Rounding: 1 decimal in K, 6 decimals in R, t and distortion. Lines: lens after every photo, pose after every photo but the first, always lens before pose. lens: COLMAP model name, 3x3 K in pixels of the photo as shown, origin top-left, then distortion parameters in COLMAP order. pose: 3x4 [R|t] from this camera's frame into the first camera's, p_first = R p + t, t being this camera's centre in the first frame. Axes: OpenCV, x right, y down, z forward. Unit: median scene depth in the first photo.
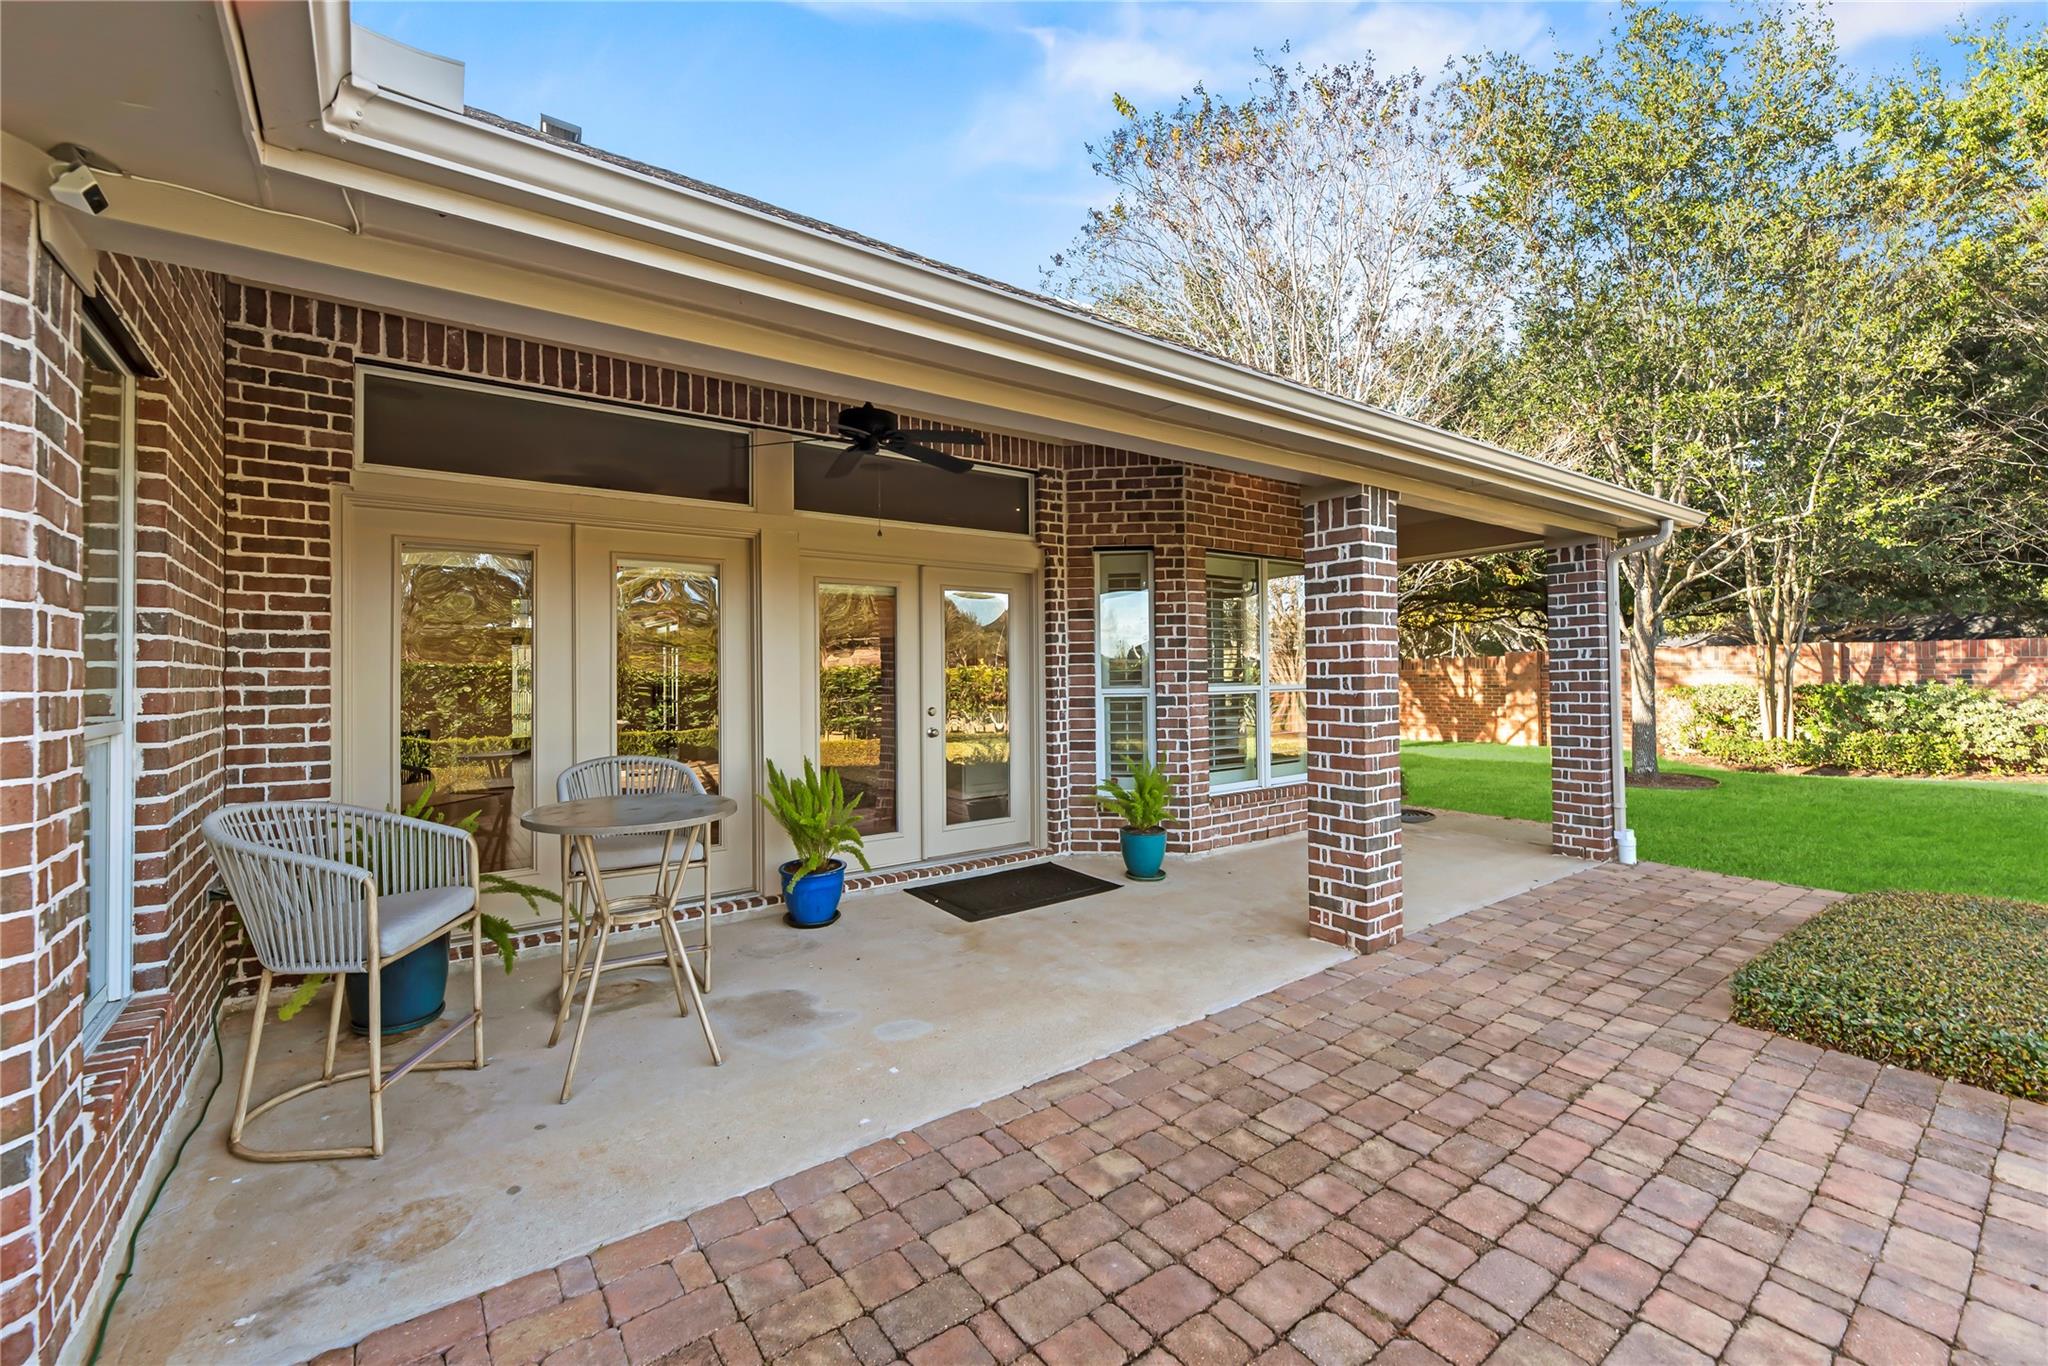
lens RADIAL K [[838.5, 0, 1015.9], [0, 838.5, 670.0], [0, 0, 1]] dist [0.002801, -0.000166]
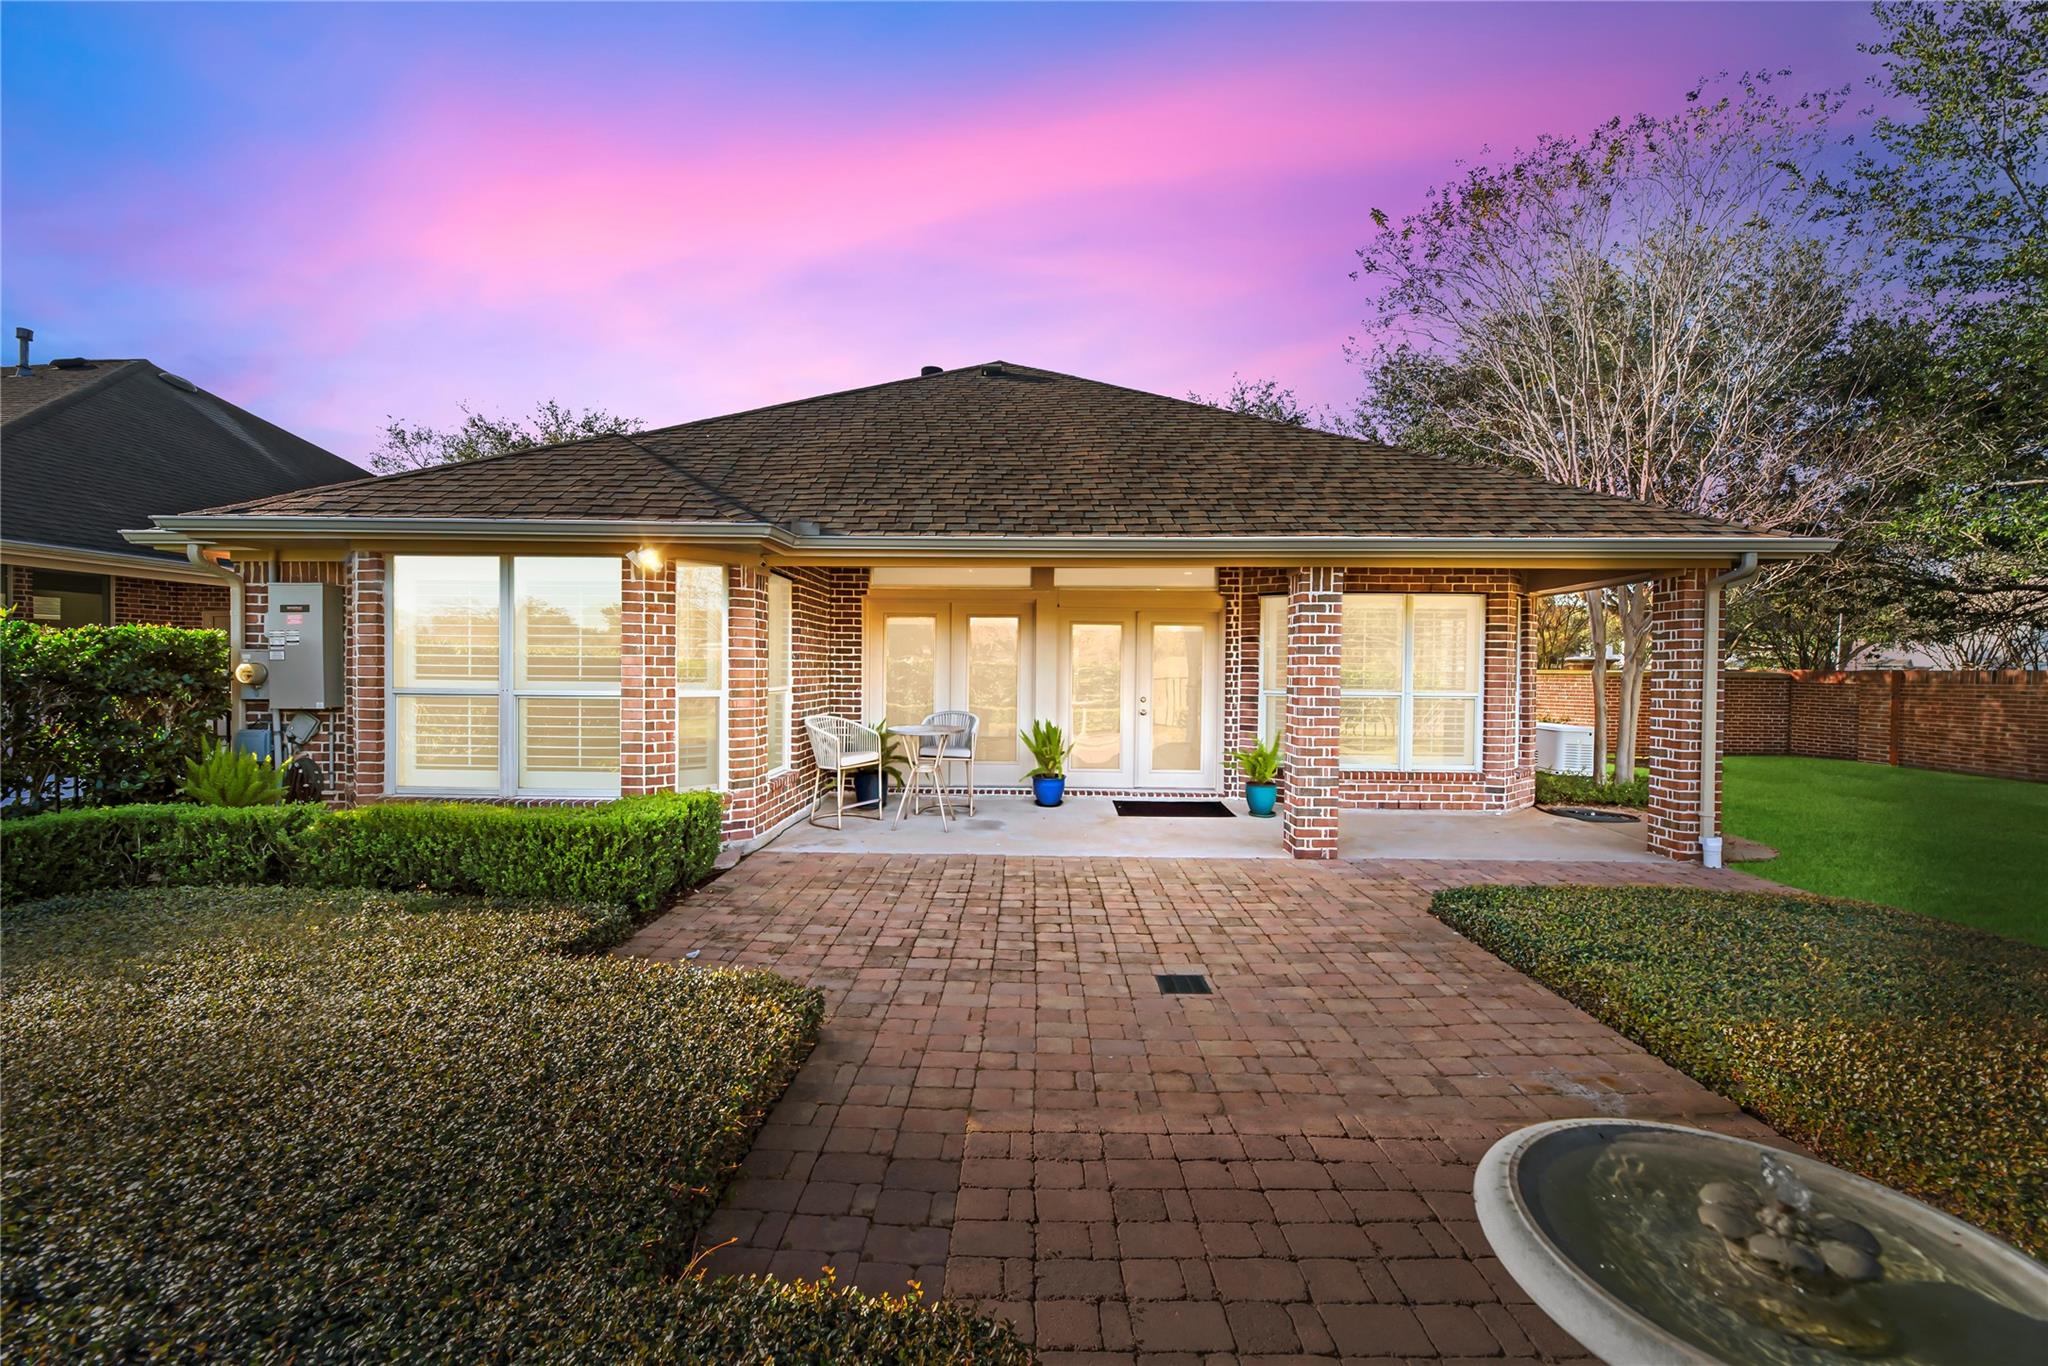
lens RADIAL K [[838.5, 0, 1031.4], [0, 838.5, 682.5], [0, 0, 1]] dist [0.002801, -0.000166]
pose [[0.786379, 0.031999, -0.616915, 0.696968], [-0.017407, 0.999409, 0.029651, -0.027366], [0.617499, -0.012578, 0.786471, -0.405049]]
